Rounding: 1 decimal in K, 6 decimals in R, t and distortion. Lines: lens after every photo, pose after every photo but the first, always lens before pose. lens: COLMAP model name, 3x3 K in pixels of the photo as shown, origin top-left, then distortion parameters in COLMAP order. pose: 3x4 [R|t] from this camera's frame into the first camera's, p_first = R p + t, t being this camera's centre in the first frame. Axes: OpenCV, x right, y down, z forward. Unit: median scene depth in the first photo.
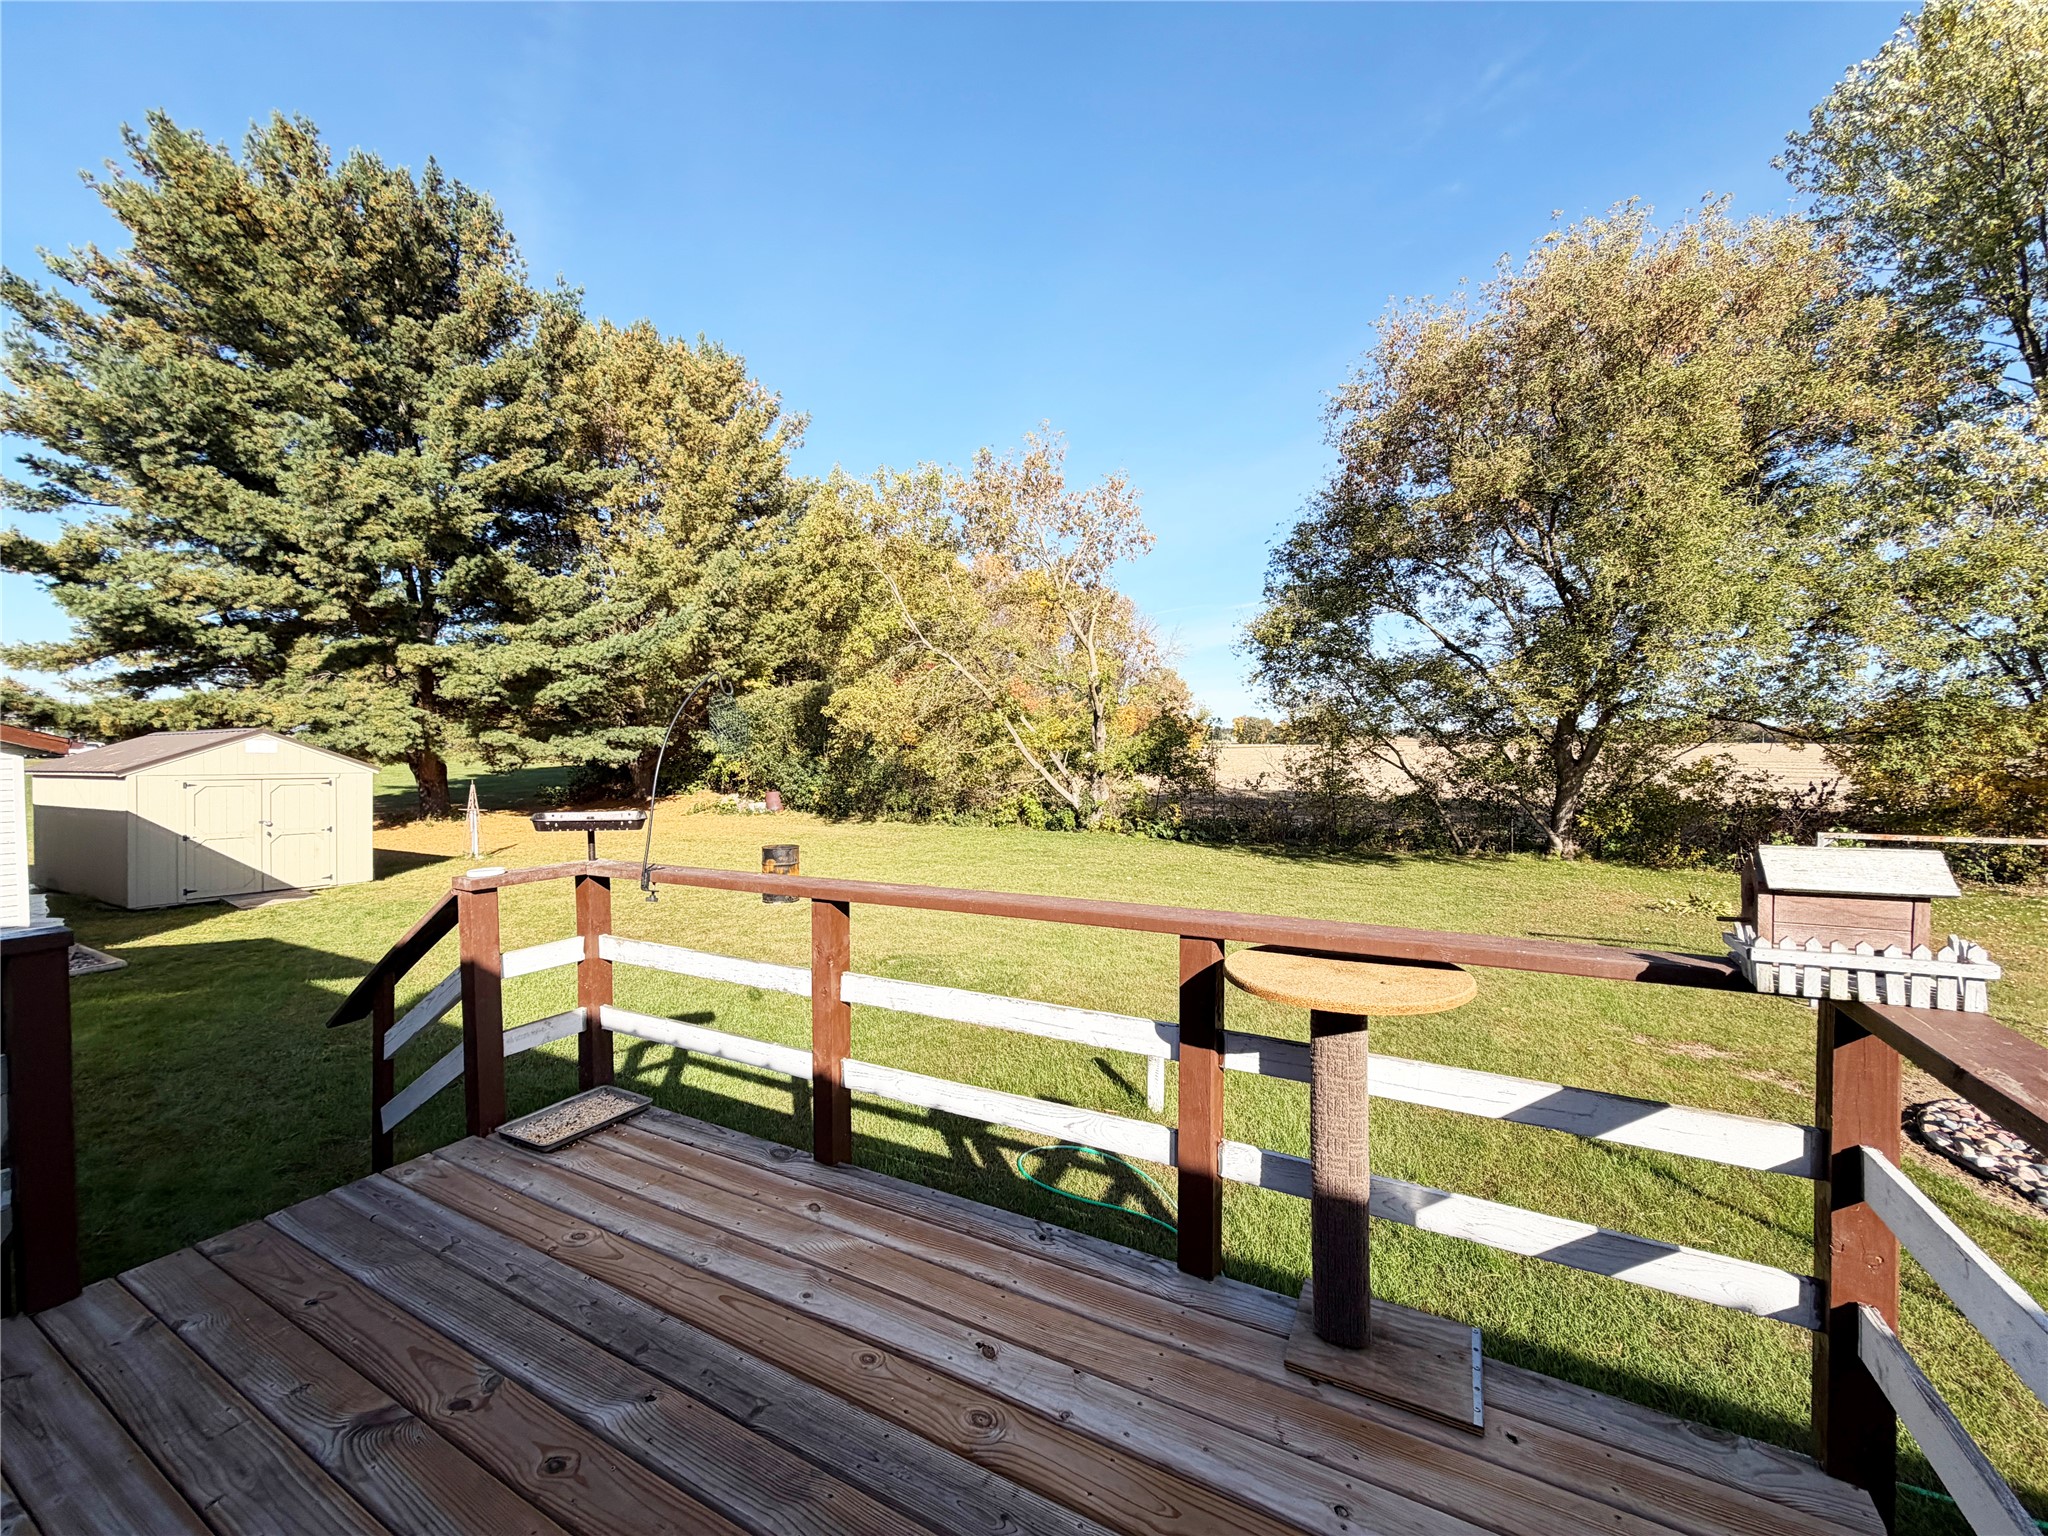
lens RADIAL K [[815.8, 0, 1021.9], [0, 815.8, 769.8], [0, 0, 1]] dist [-0.000381, 0.000073]
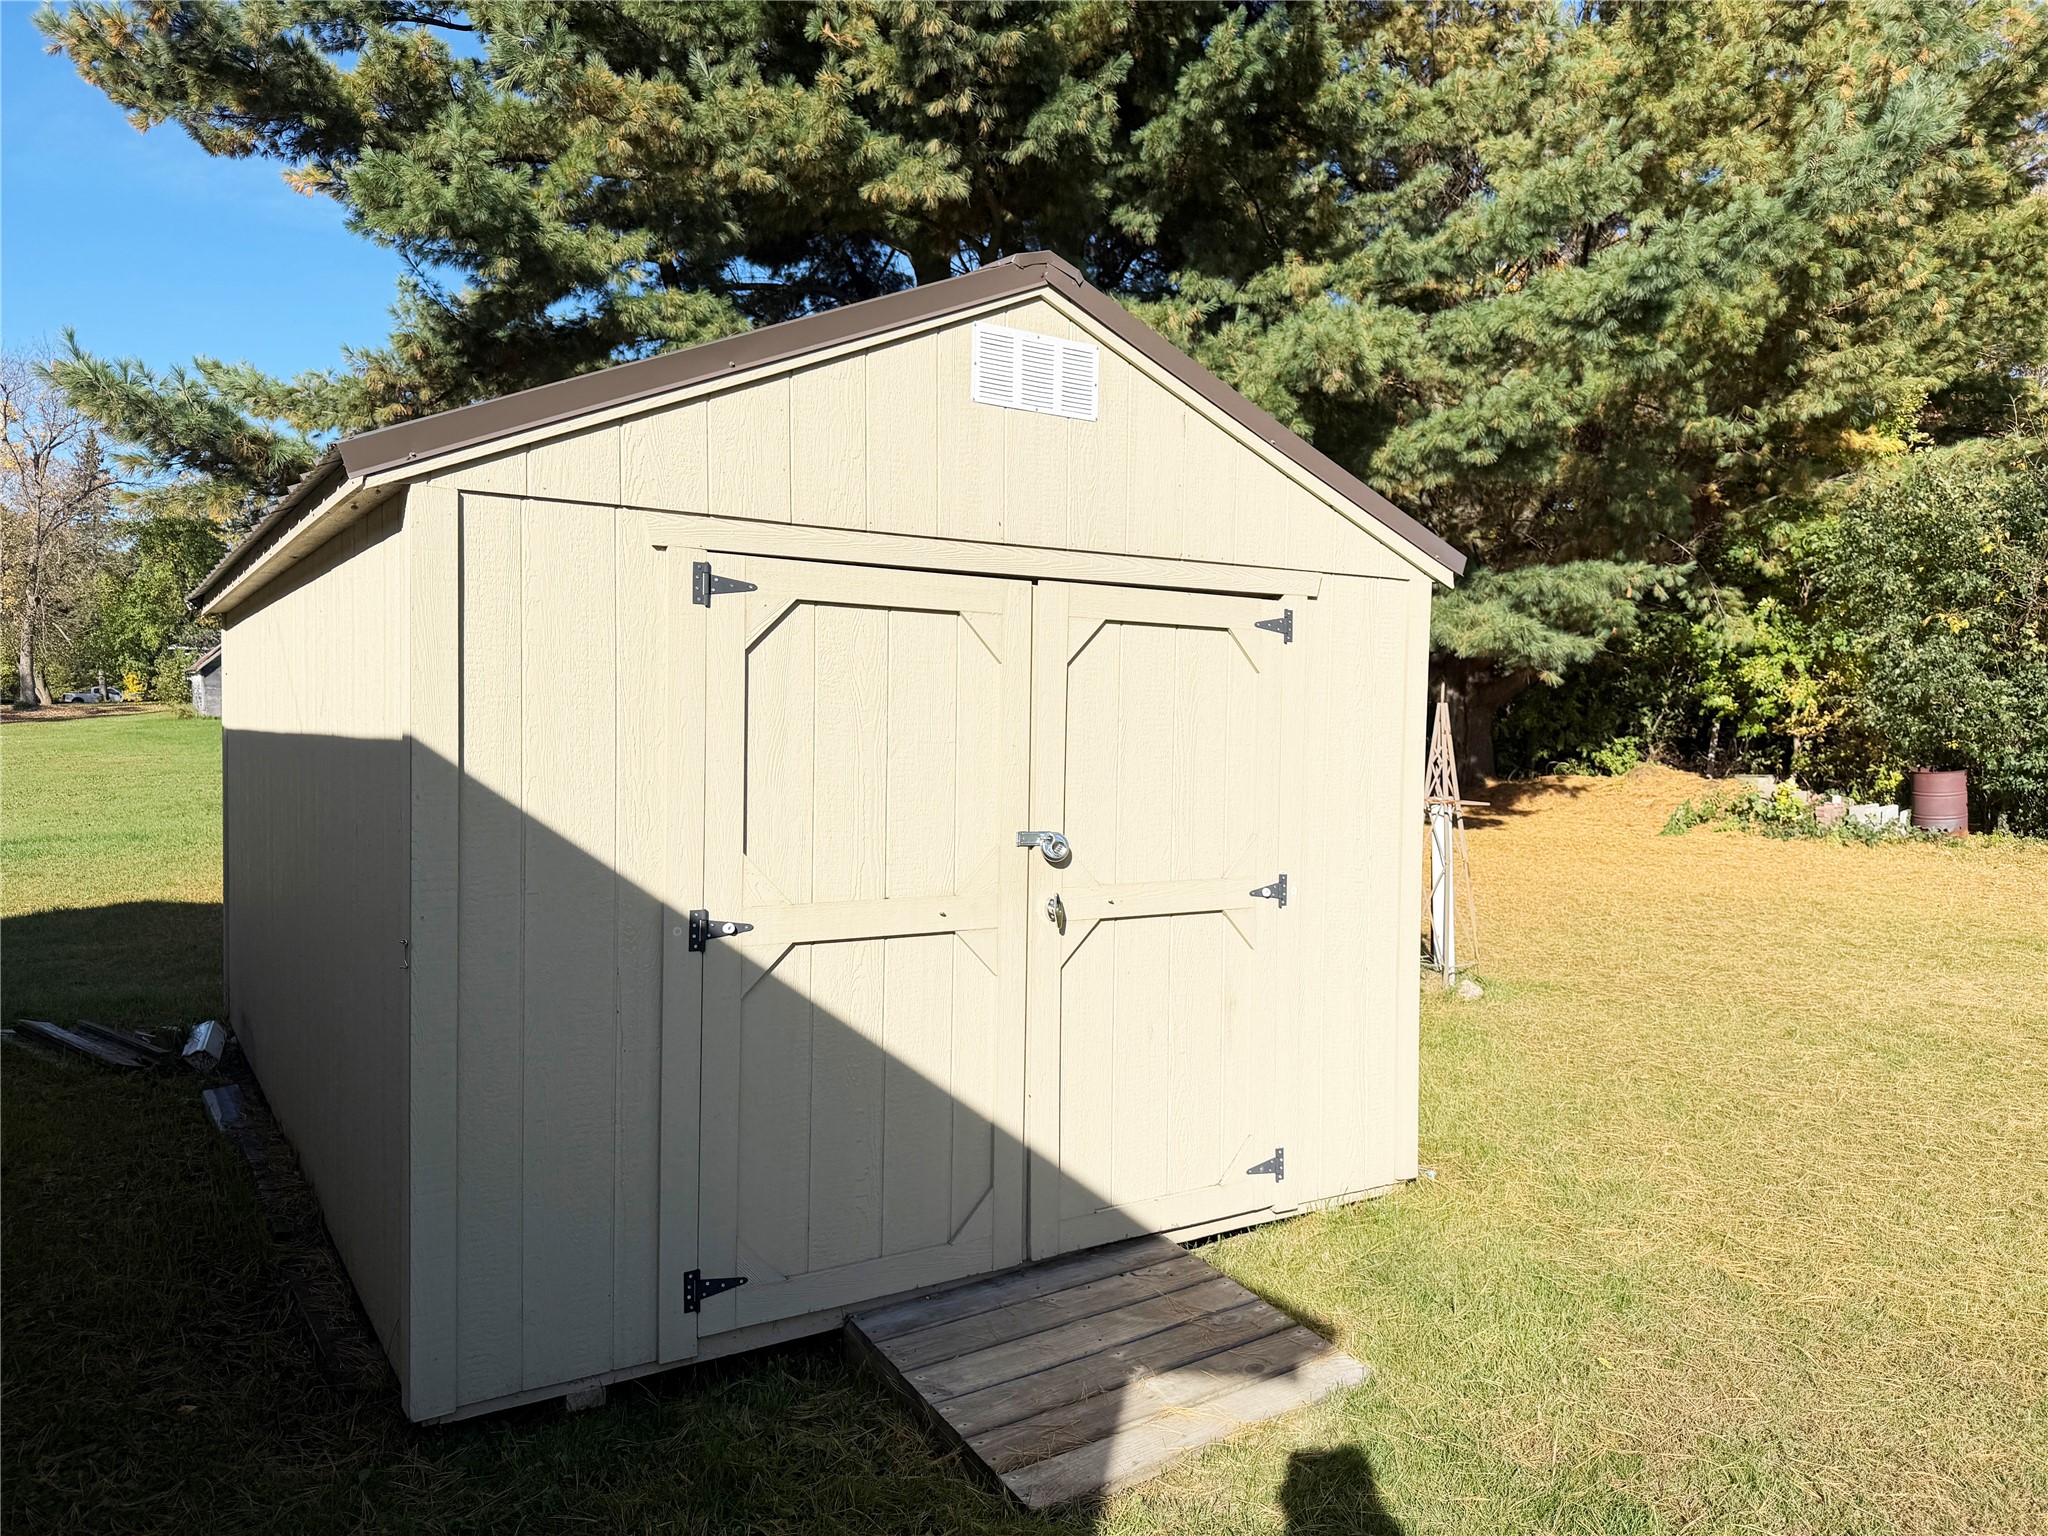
lens RADIAL K [[1441.9, 0, 1033.2], [0, 1441.9, 774.9], [0, 0, 1]] dist [-0.004603, -0.001013]
pose [[0.888387, 0.027283, -0.458284, -0.438789], [-0.017881, 0.999531, 0.024842, 0.024744], [0.458747, -0.013875, 0.888459, 0.409447]]
